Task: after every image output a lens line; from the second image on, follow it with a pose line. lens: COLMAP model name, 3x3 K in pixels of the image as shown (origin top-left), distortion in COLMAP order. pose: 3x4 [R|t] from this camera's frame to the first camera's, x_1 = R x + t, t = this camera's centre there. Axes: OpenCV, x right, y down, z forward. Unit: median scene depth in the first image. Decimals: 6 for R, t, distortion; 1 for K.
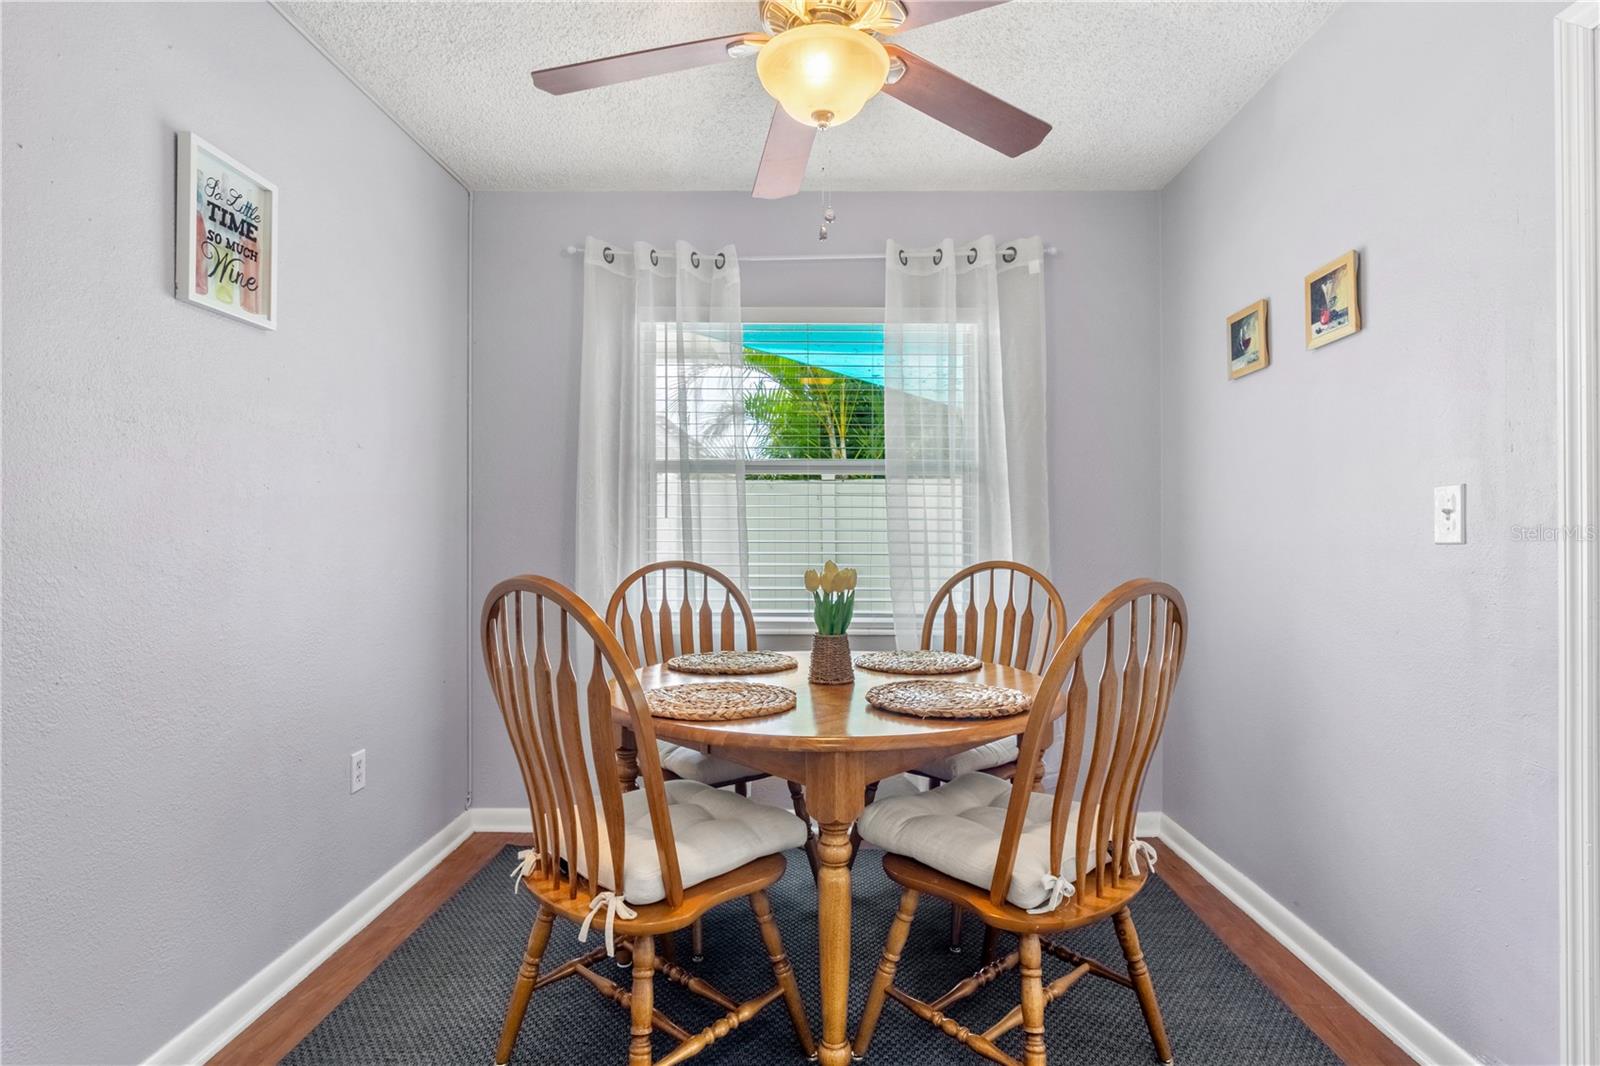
lens RADIAL K [[800.7, 0, 808.0], [0, 800.7, 534.9], [0, 0, 1]] dist [-0.001178, 0.000434]
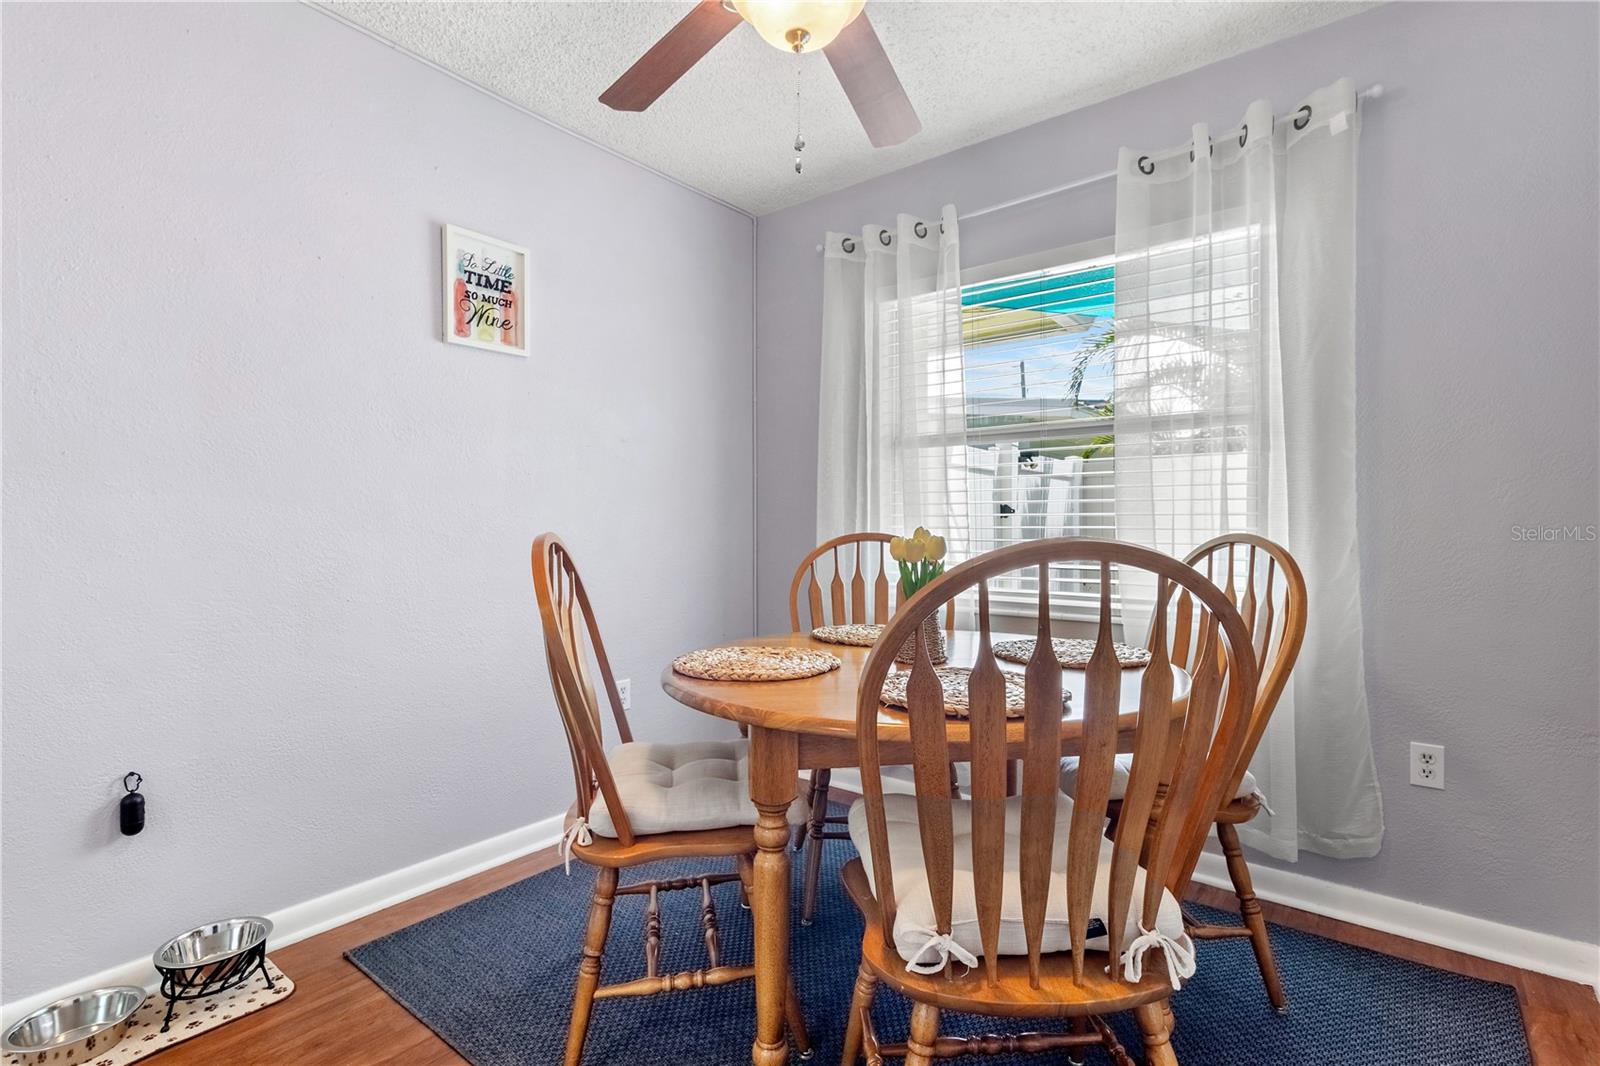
lens RADIAL K [[743.4, 0, 807.0], [0, 743.4, 533.0], [0, 0, 1]] dist [0.010411, 0.000314]
pose [[0.798760, 0.001898, -0.601647, 0.483251], [0.003569, 0.999962, 0.007893, 0.035099], [0.601639, -0.008451, 0.798723, 0.284077]]
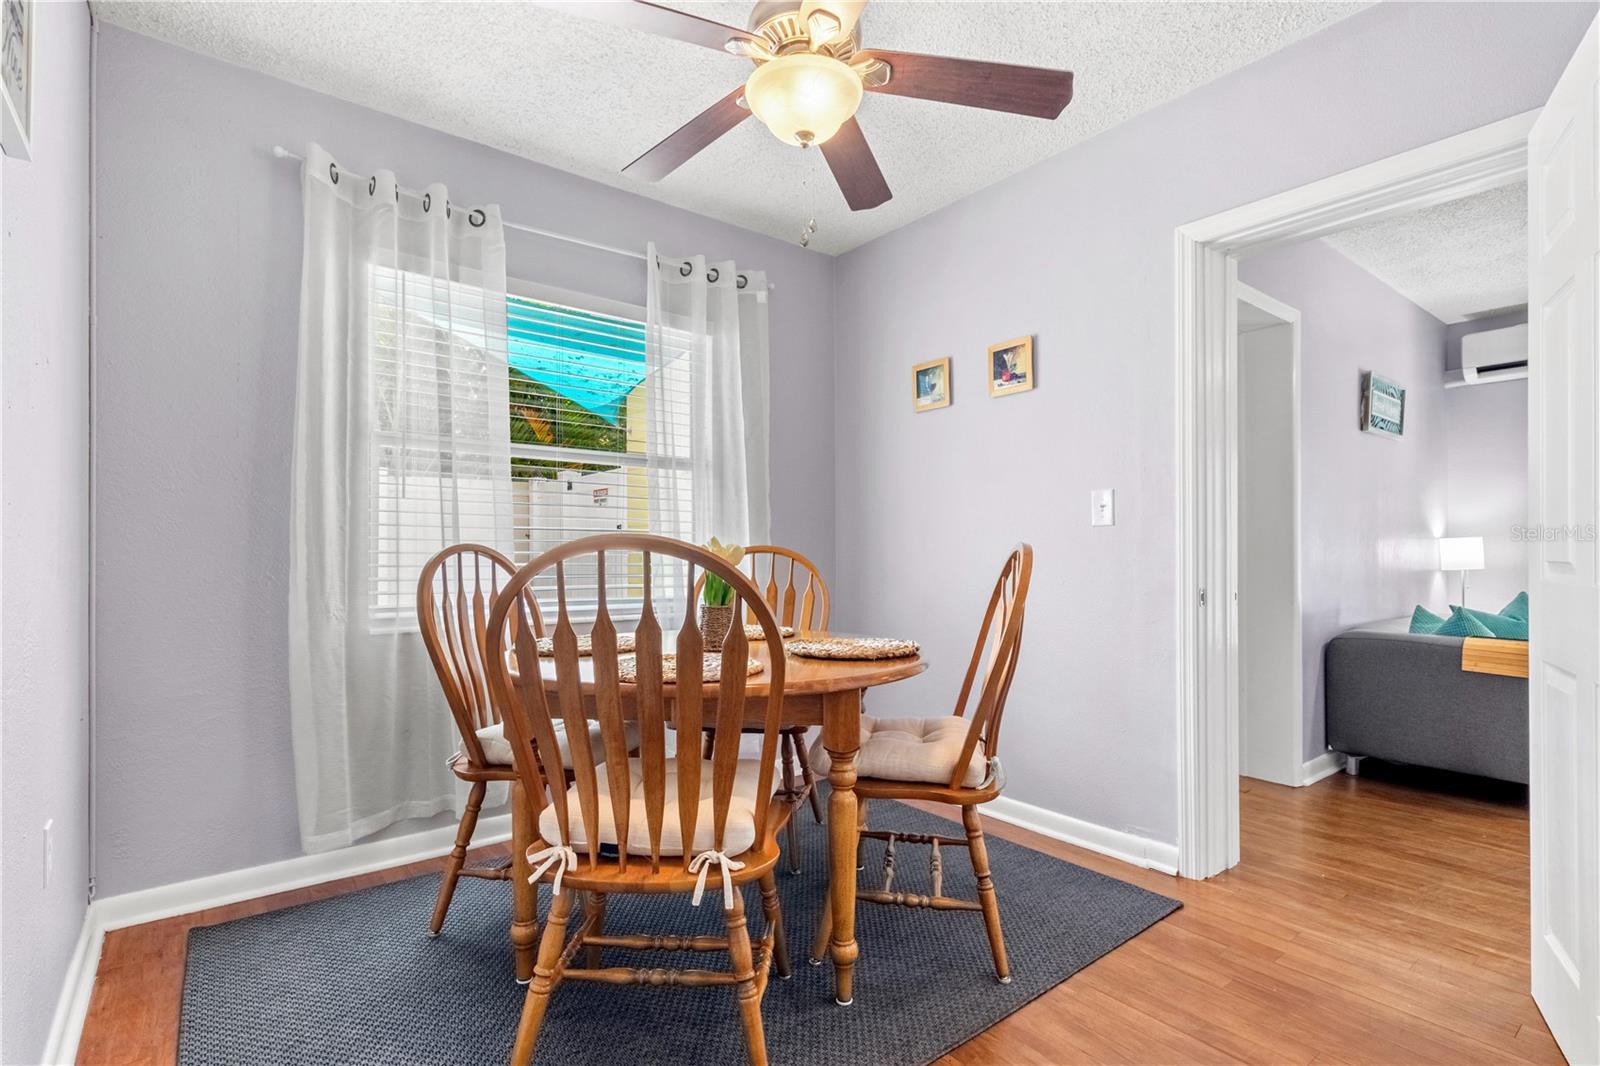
lens RADIAL K [[768.8, 0, 800.4], [0, 768.8, 547.8], [0, 0, 1]] dist [0.002581, 0.001210]
pose [[0.778912, 0.003993, 0.627120, -0.593379], [-0.002347, 0.999991, -0.003452, 0.055696], [-0.627129, 0.001217, 0.778915, 0.140605]]
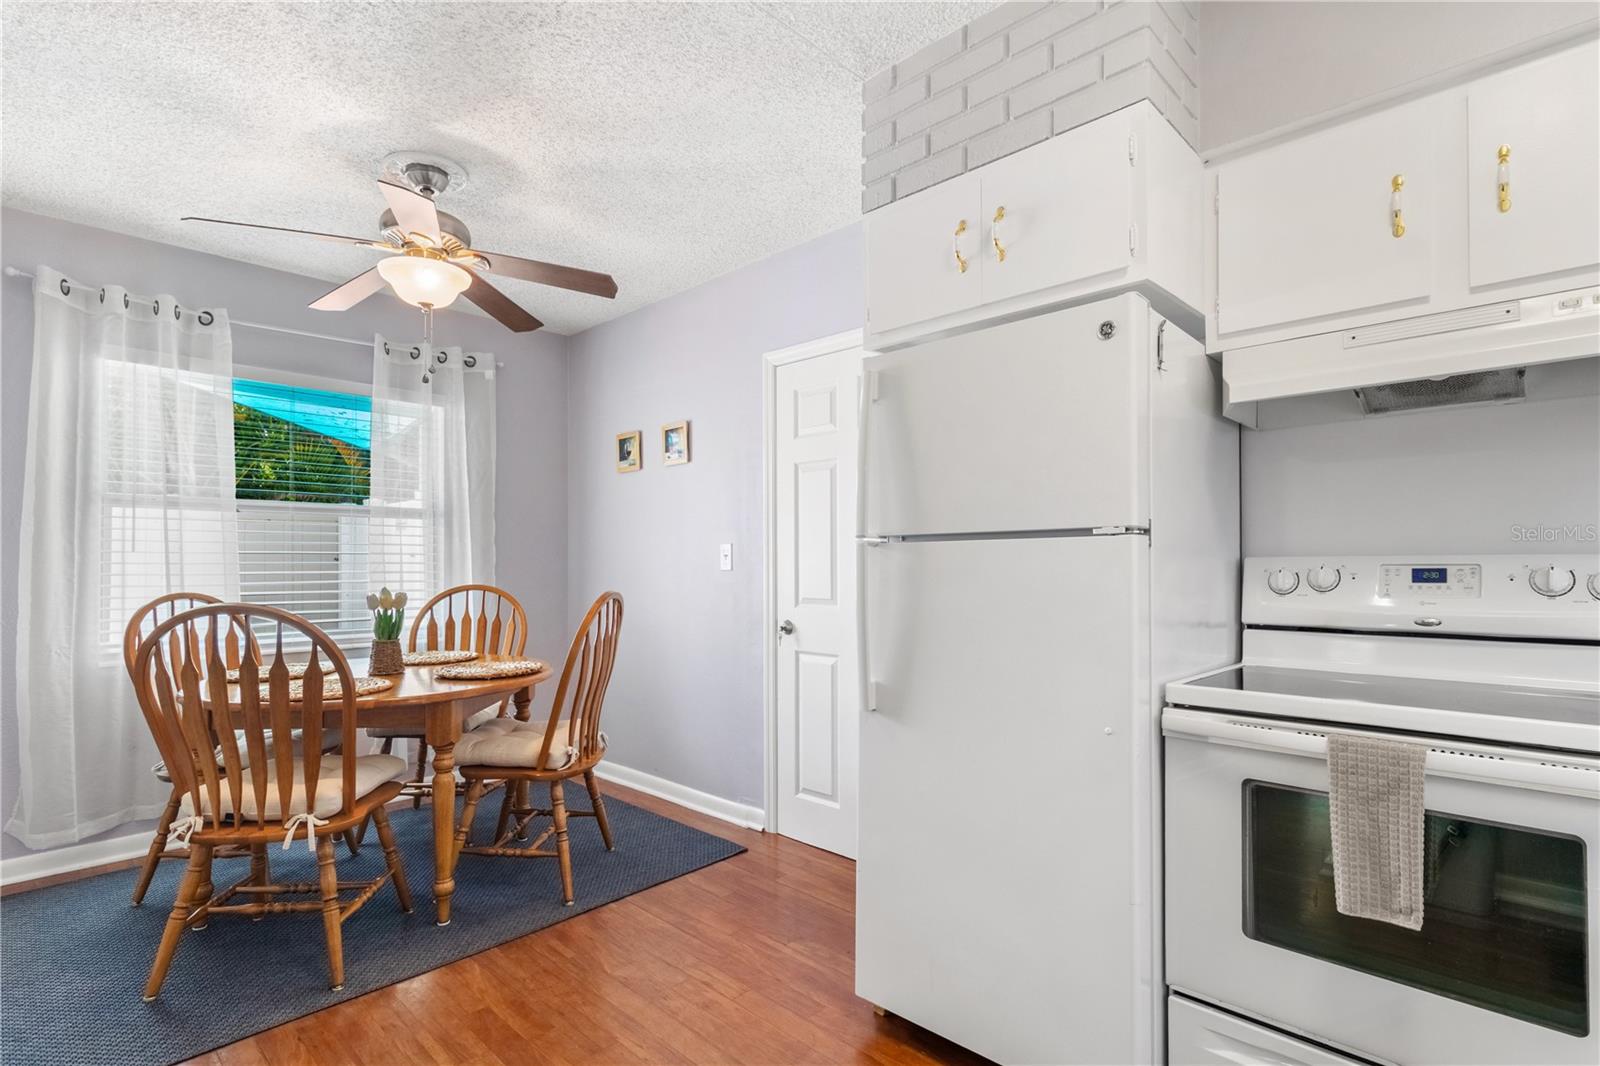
lens RADIAL K [[776.8, 0, 807.0], [0, 776.8, 545.5], [0, 0, 1]] dist [0.001087, 0.000567]
pose [[0.680867, 0.010316, 0.732334, -0.521894], [0.001206, 0.999884, -0.015206, -0.021629], [-0.732406, 0.011236, 0.680776, -0.522500]]
